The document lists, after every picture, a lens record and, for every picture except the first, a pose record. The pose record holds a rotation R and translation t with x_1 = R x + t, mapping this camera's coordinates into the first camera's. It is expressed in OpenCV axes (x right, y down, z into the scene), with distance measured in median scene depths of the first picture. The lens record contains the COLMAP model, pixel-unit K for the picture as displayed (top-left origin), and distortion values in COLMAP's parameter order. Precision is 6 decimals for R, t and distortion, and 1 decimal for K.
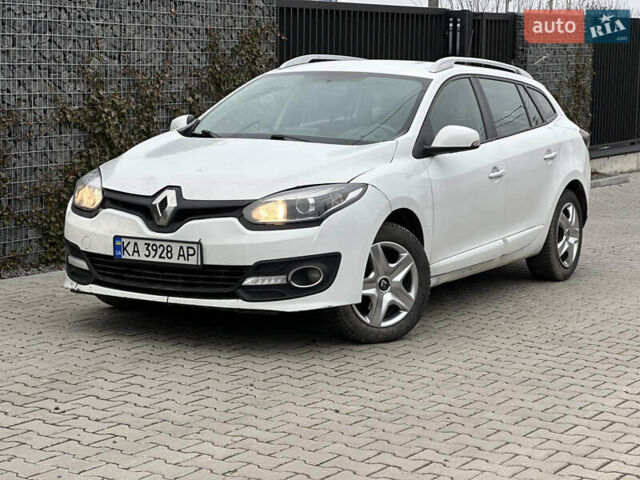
lens RADIAL K [[1433.2, 0, 320.0], [0, 1433.2, 240.0], [0, 0, 1]] dist [0.043113, 0.123938]
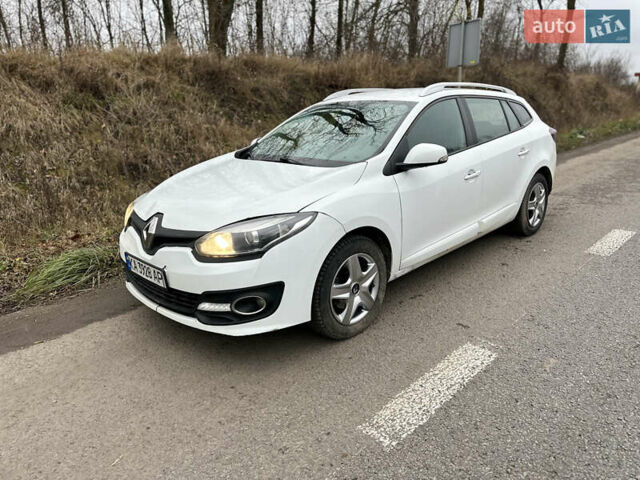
lens RADIAL K [[453.6, 0, 330.3], [0, 453.6, 239.2], [0, 0, 1]] dist [0.074116, -0.096621]
pose [[0.962146, 0.018876, -0.271878, 0.136286], [0.030287, 0.984013, 0.175502, -0.078937], [0.270845, -0.177094, 0.946193, 0.683647]]
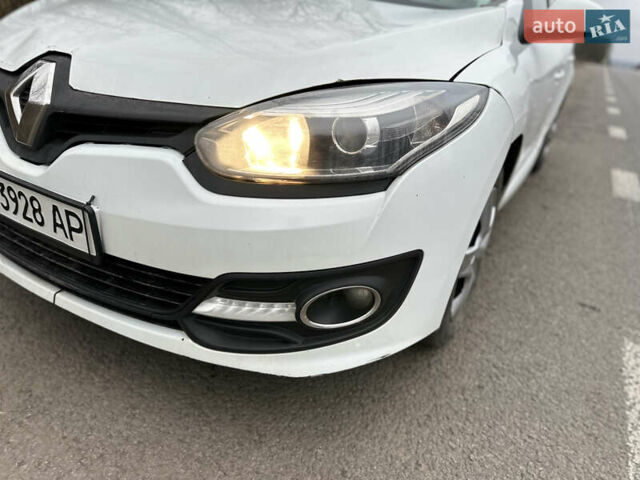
lens RADIAL K [[456.5, 0, 323.3], [0, 456.5, 242.4], [0, 0, 1]] dist [0.032647, -0.037865]
pose [[0.996487, 0.079327, 0.026837, -0.019875], [-0.083741, 0.941033, 0.327788, -0.036166], [0.000748, -0.328884, 0.944370, 0.853299]]
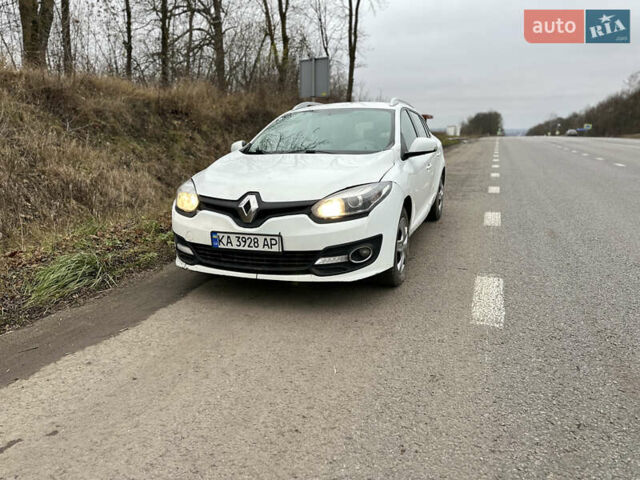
lens RADIAL K [[456.5, 0, 323.3], [0, 456.5, 242.4], [0, 0, 1]] dist [0.032647, -0.037865]
pose [[0.987164, -0.078986, 0.138812, -0.101080], [0.060750, 0.989516, 0.131025, -0.043234], [-0.147706, -0.120910, 0.981613, 0.567394]]
